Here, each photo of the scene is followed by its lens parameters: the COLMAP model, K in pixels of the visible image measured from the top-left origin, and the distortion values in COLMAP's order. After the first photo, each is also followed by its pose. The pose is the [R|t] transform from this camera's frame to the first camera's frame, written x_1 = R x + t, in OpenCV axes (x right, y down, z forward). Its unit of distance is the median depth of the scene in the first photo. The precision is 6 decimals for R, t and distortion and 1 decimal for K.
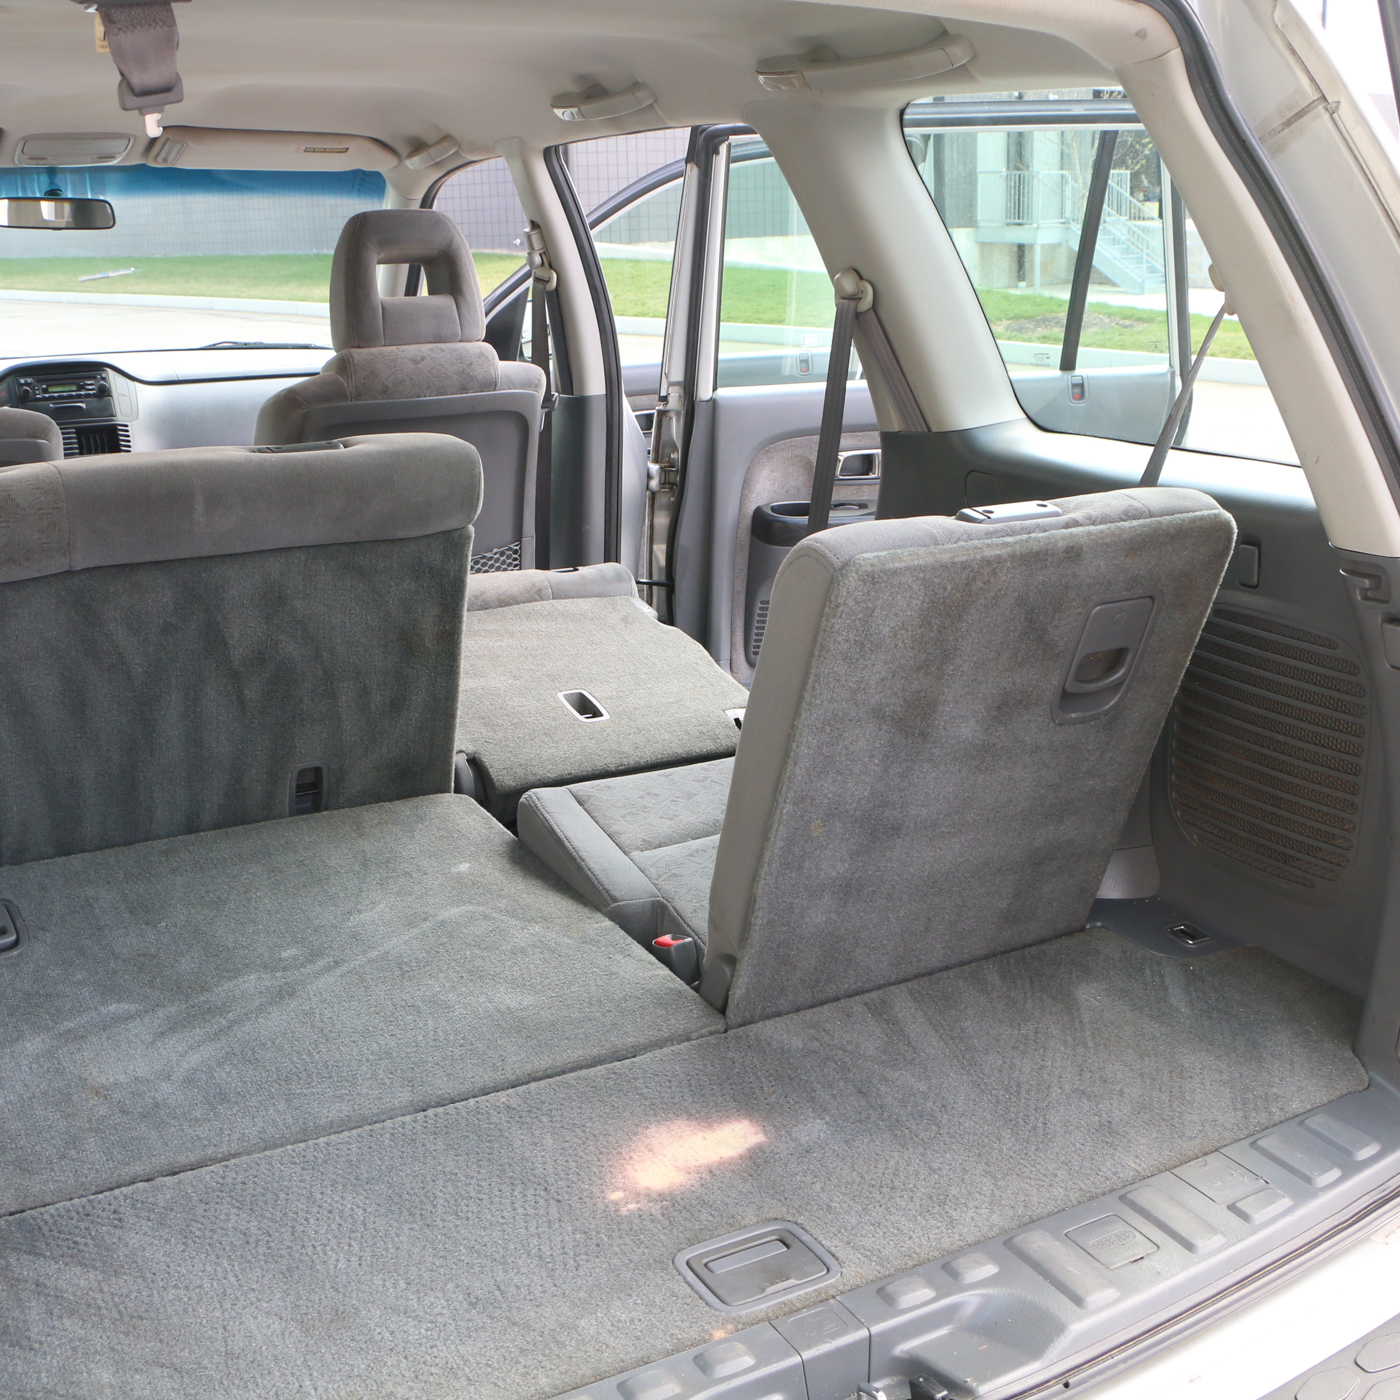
lens RADIAL K [[1718.9, 0, 700.0], [0, 1718.9, 700.0], [0, 0, 1]] dist [-0.186263, 0.166153]
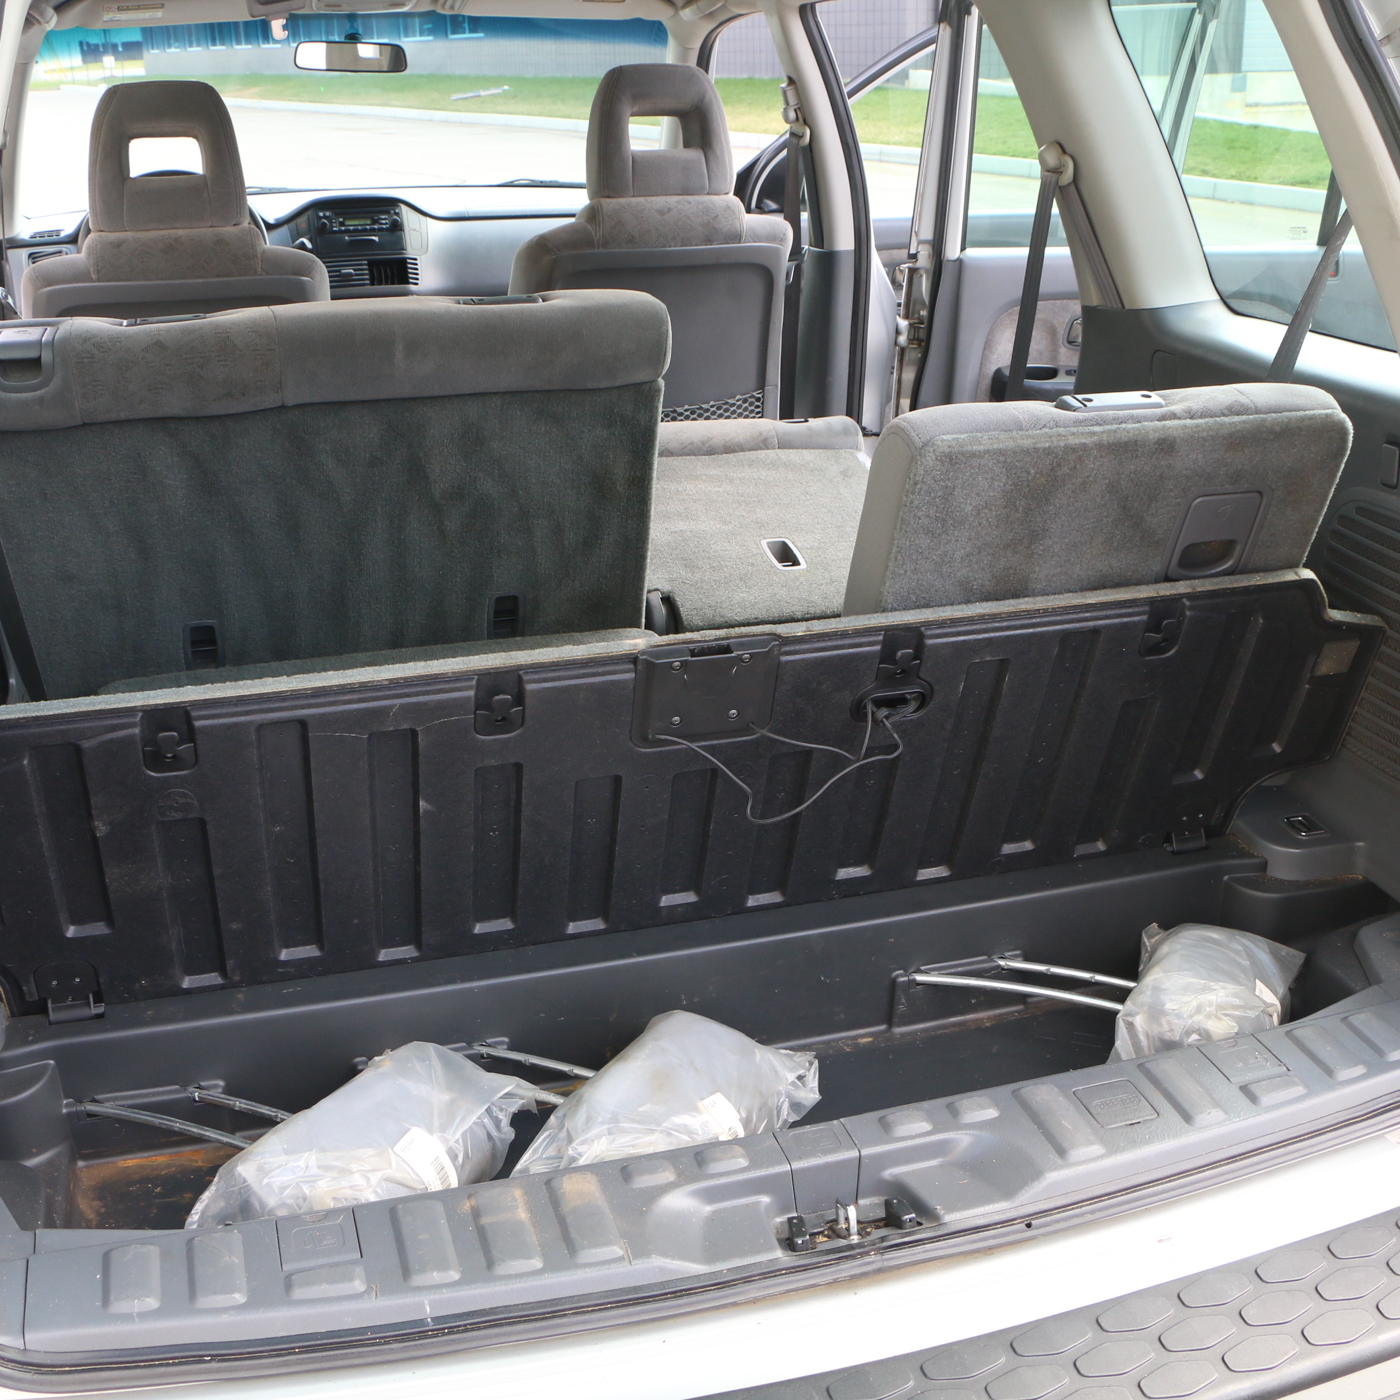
lens RADIAL K [[1718.9, 0, 700.0], [0, 1718.9, 700.0], [0, 0, 1]] dist [-0.186263, 0.166153]
pose [[0.976904, 0.083848, -0.196538, 0.111702], [-0.064606, 0.992647, 0.102359, -0.014139], [0.203675, -0.087298, 0.975139, -0.044708]]
